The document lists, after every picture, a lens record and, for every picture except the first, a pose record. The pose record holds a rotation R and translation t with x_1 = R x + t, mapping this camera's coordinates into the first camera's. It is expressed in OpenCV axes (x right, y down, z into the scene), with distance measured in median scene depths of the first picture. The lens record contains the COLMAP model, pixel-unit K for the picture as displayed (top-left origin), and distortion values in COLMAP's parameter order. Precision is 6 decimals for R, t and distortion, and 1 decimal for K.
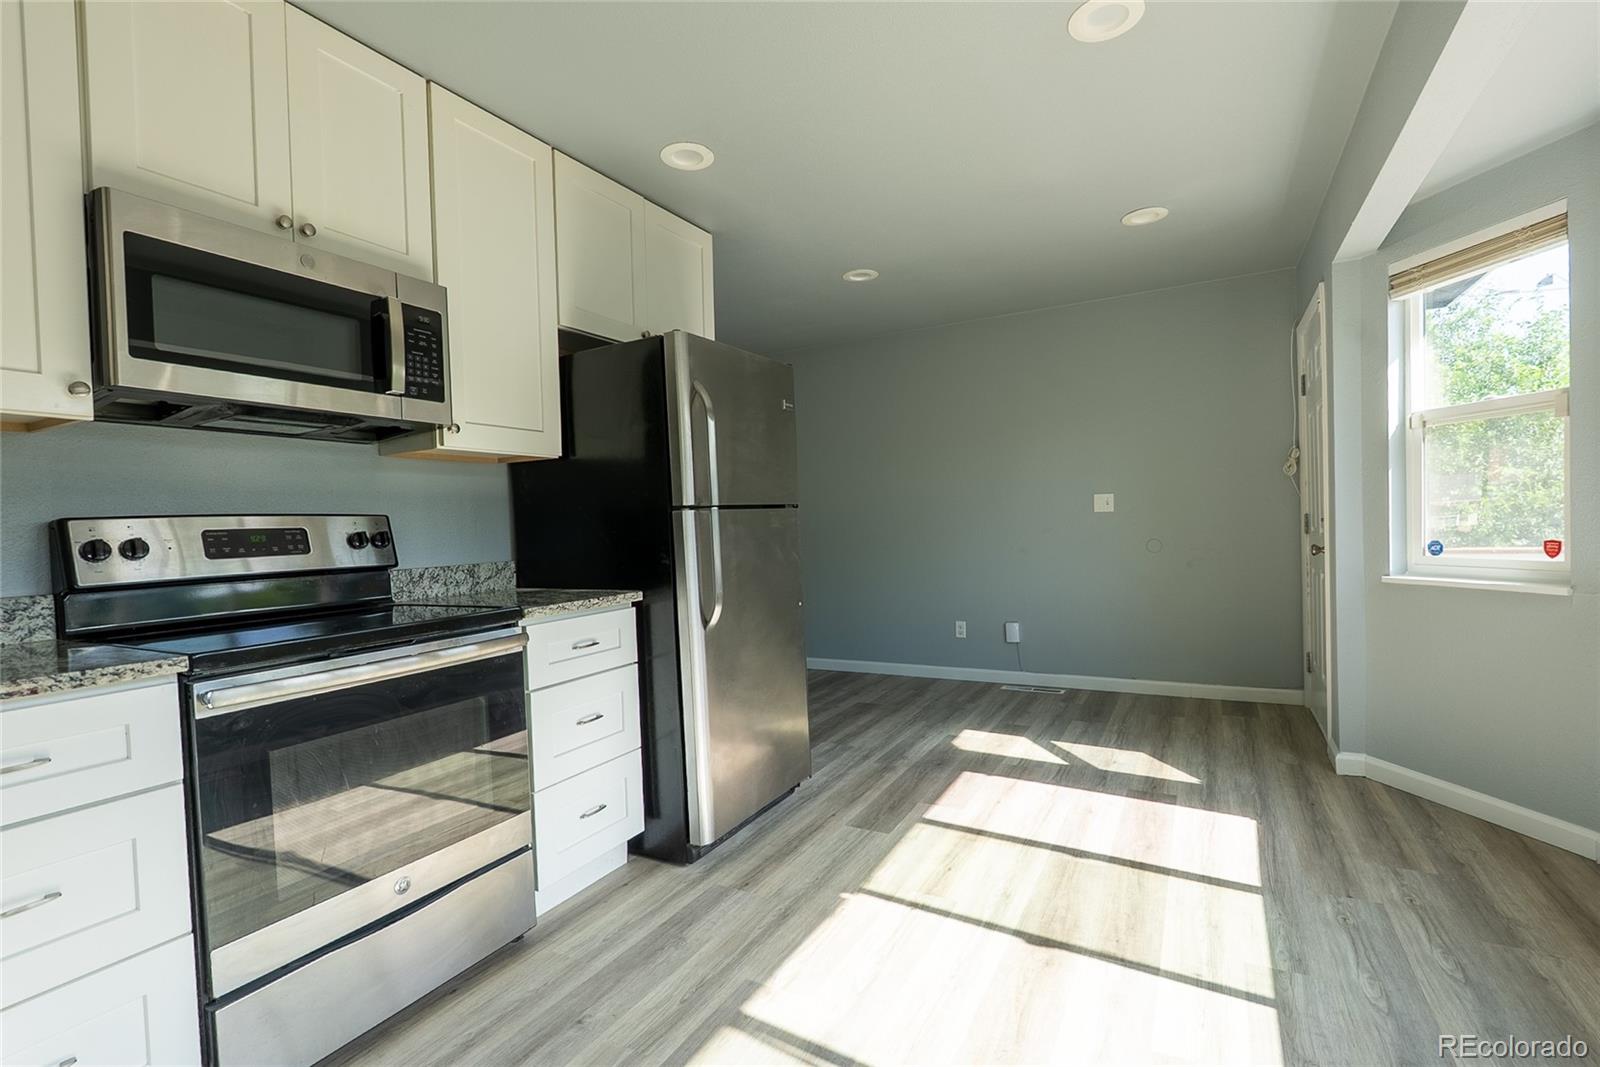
lens RADIAL K [[734.1, 0, 798.4], [0, 734.1, 541.7], [0, 0, 1]] dist [-0.004847, -0.001085]
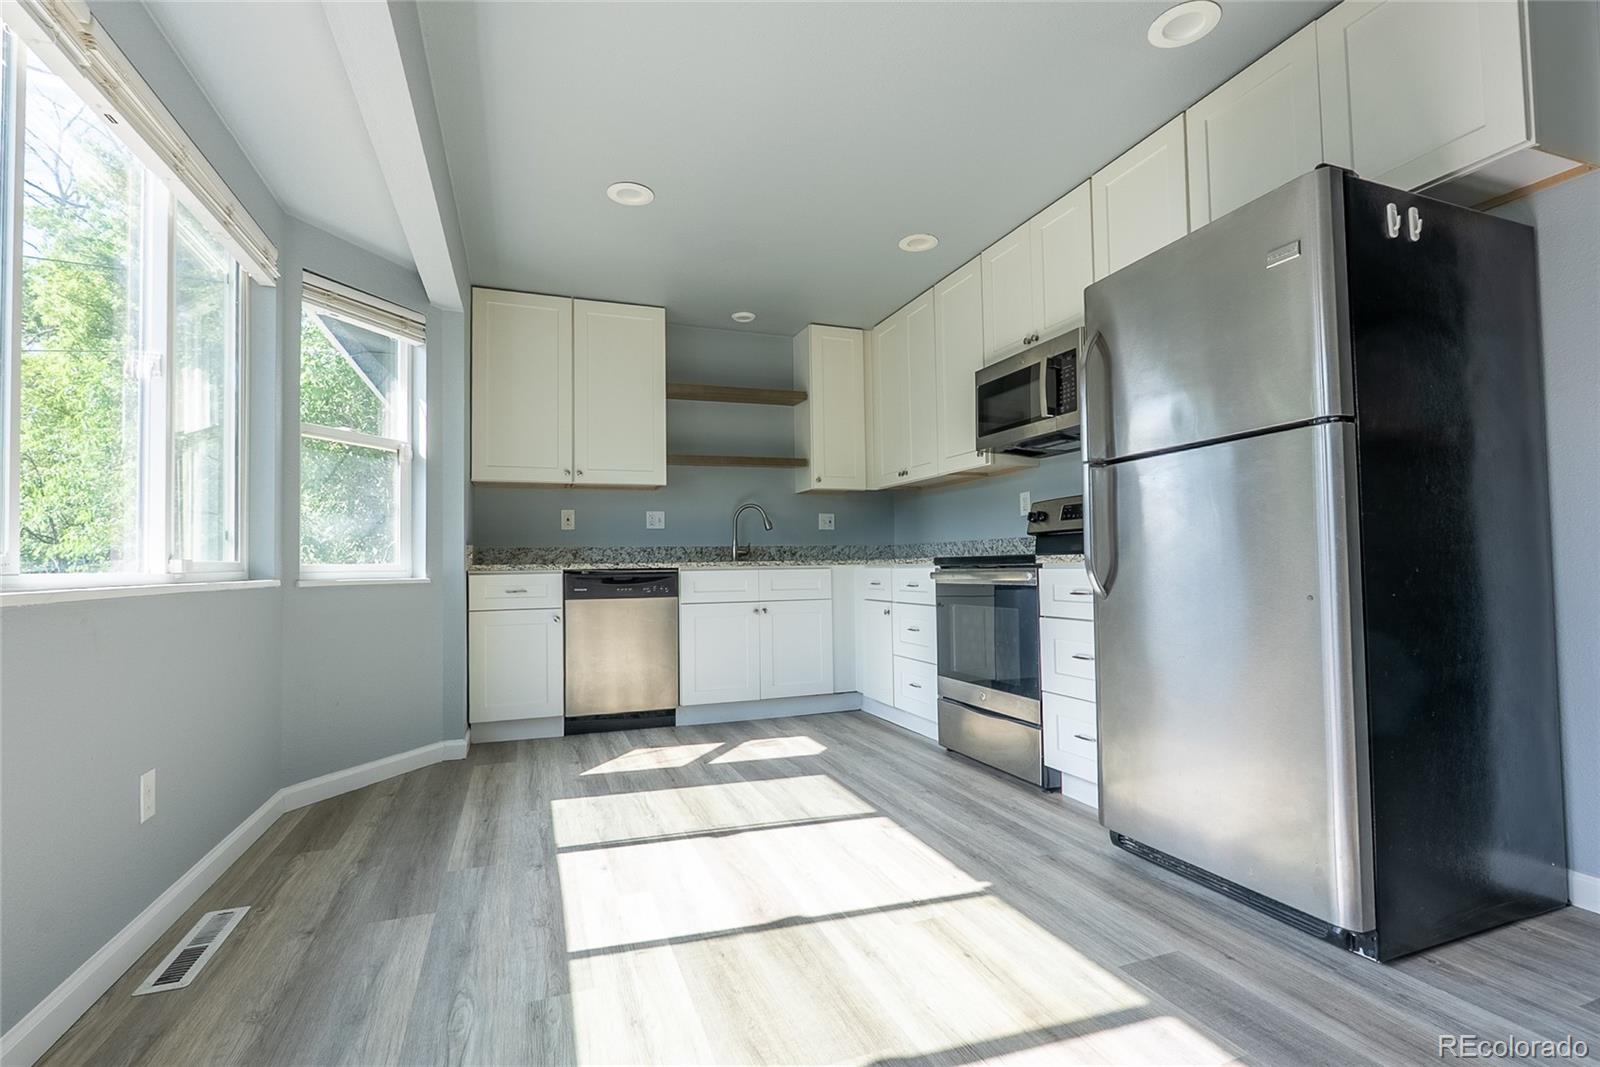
lens RADIAL K [[734.1, 0, 802.6], [0, 734.1, 543.8], [0, 0, 1]] dist [-0.004847, -0.001085]
pose [[-0.643805, 0.020883, -0.764904, 1.003650], [0.017129, 0.999770, 0.012879, 0.044001], [0.764998, -0.004811, -0.644015, 1.591497]]
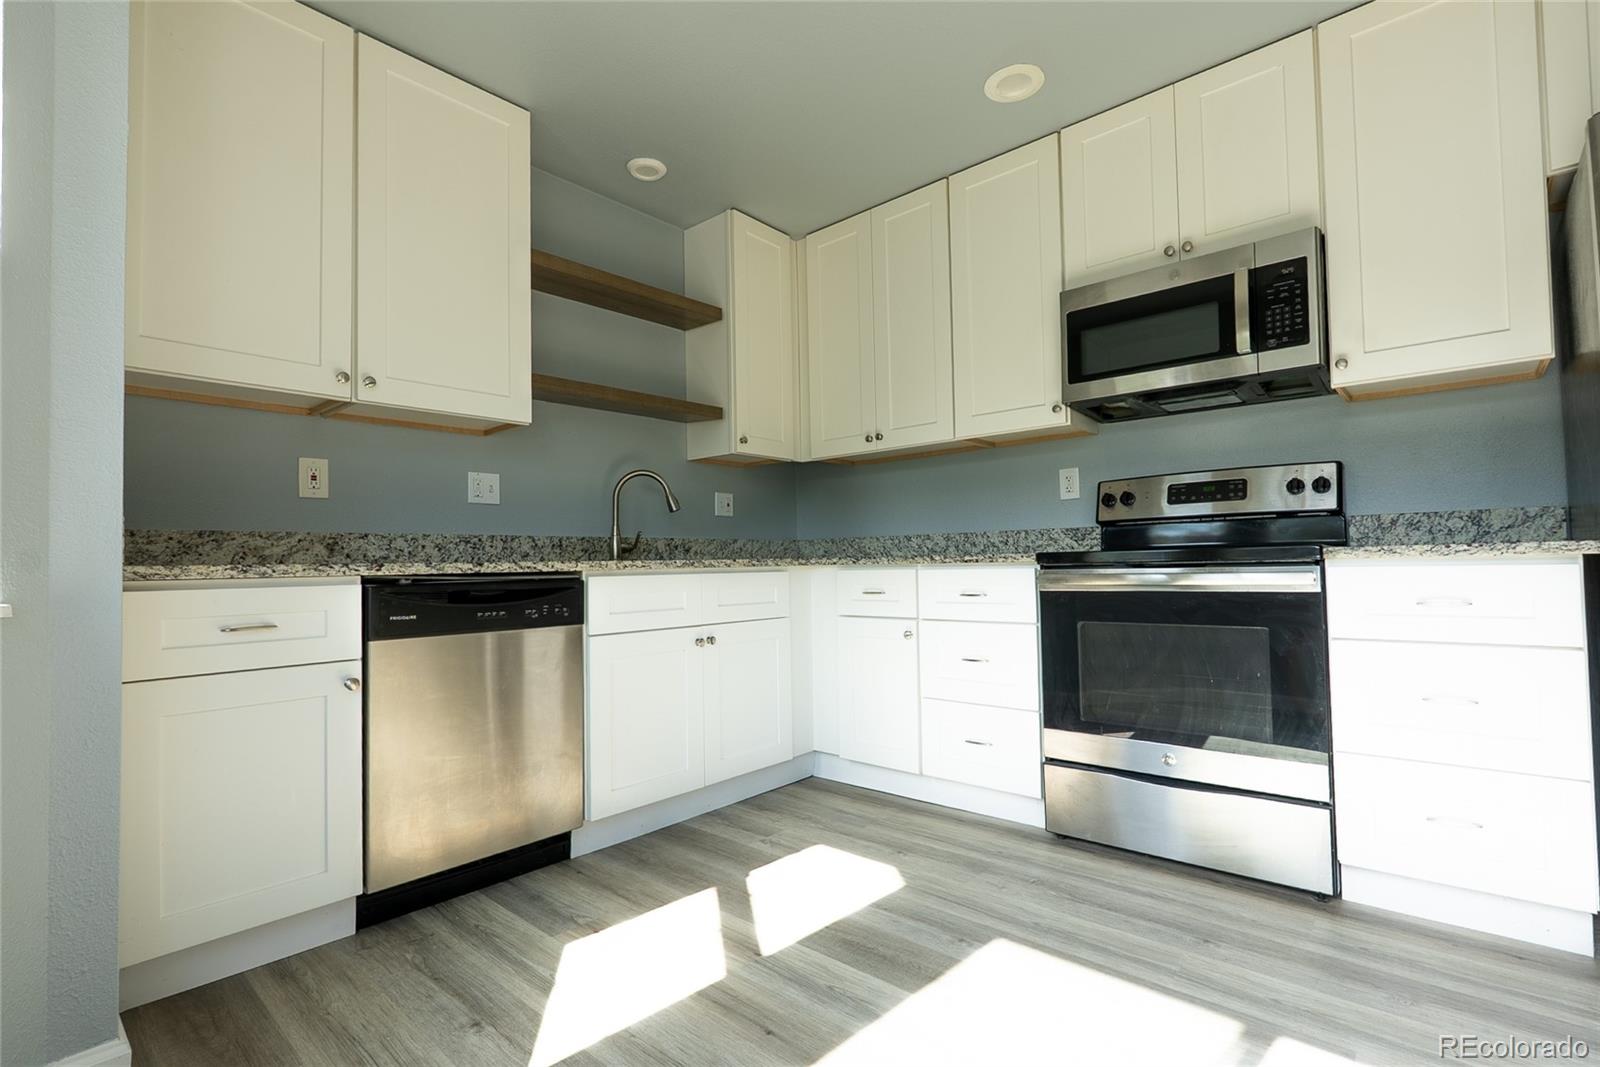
lens RADIAL K [[734.1, 0, 802.6], [0, 734.1, 542.3], [0, 0, 1]] dist [-0.004847, -0.001085]
pose [[-0.214924, 0.008649, -0.976592, 0.686918], [0.000968, 0.999962, 0.008643, 0.078160], [0.976630, 0.000912, -0.214924, 0.568108]]
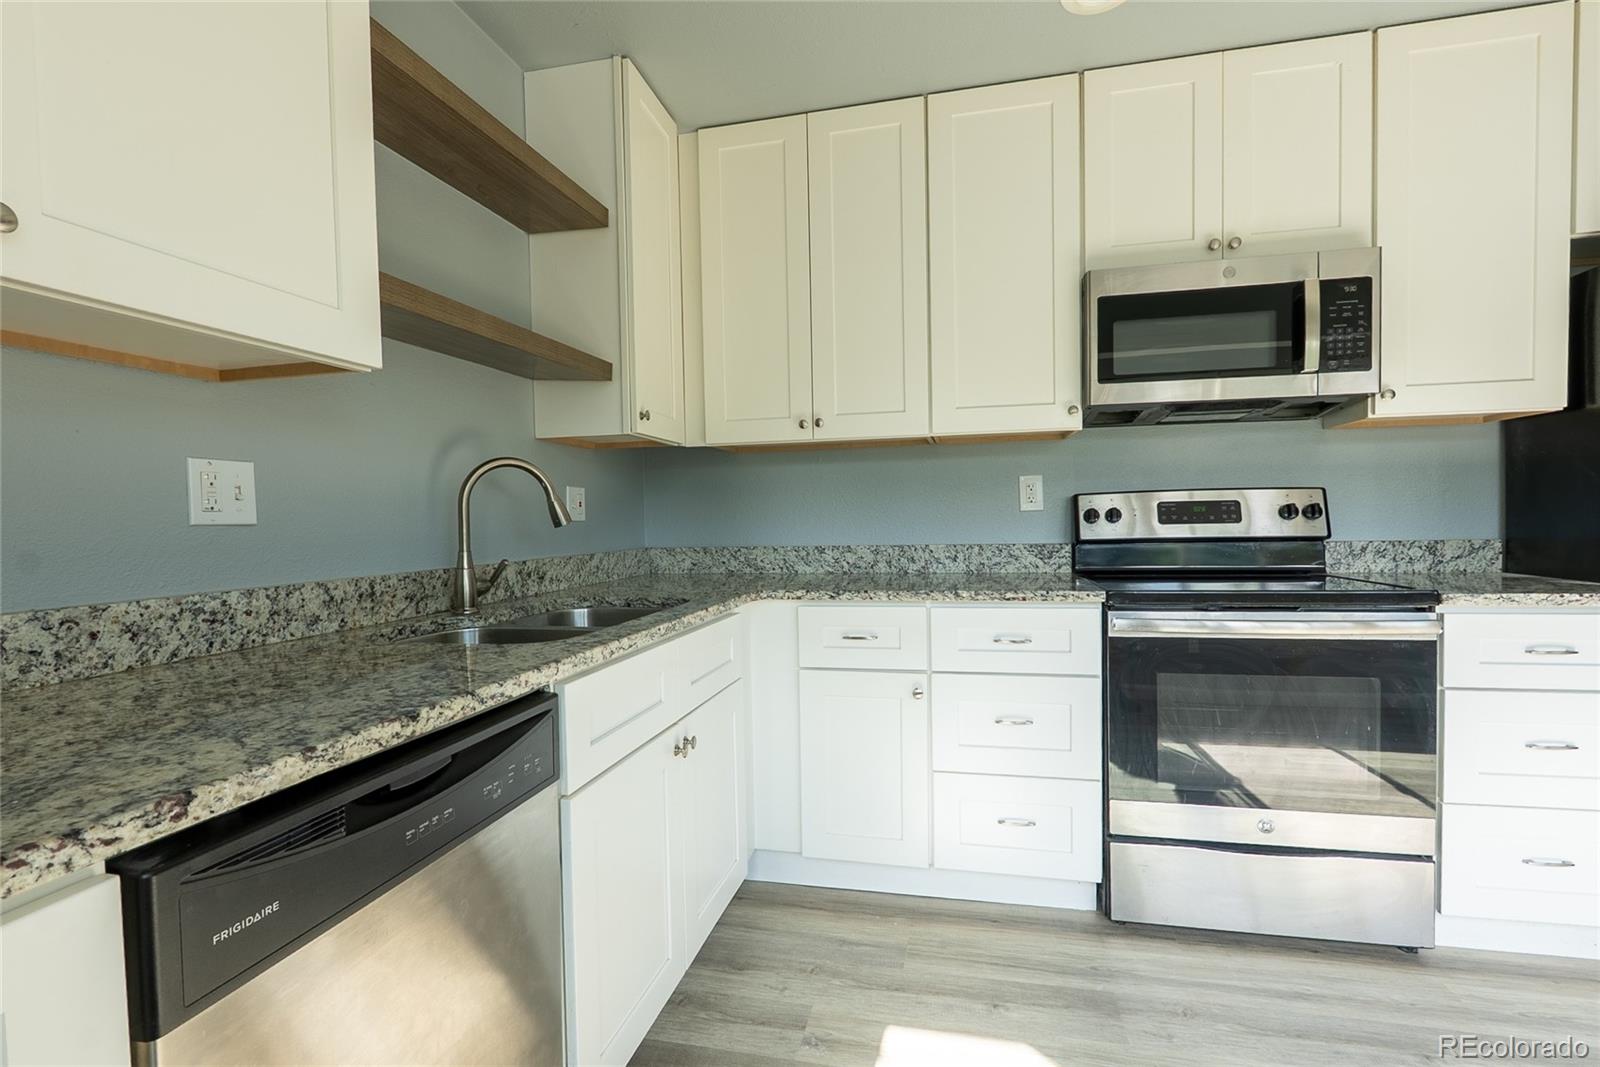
lens RADIAL K [[734.1, 0, 802.9], [0, 734.1, 542.9], [0, 0, 1]] dist [-0.004847, -0.001085]
pose [[0.276571, 0.059389, -0.959157, 0.257774], [-0.013617, 0.998231, 0.057882, -0.009418], [0.960897, -0.002948, 0.276891, 0.020142]]
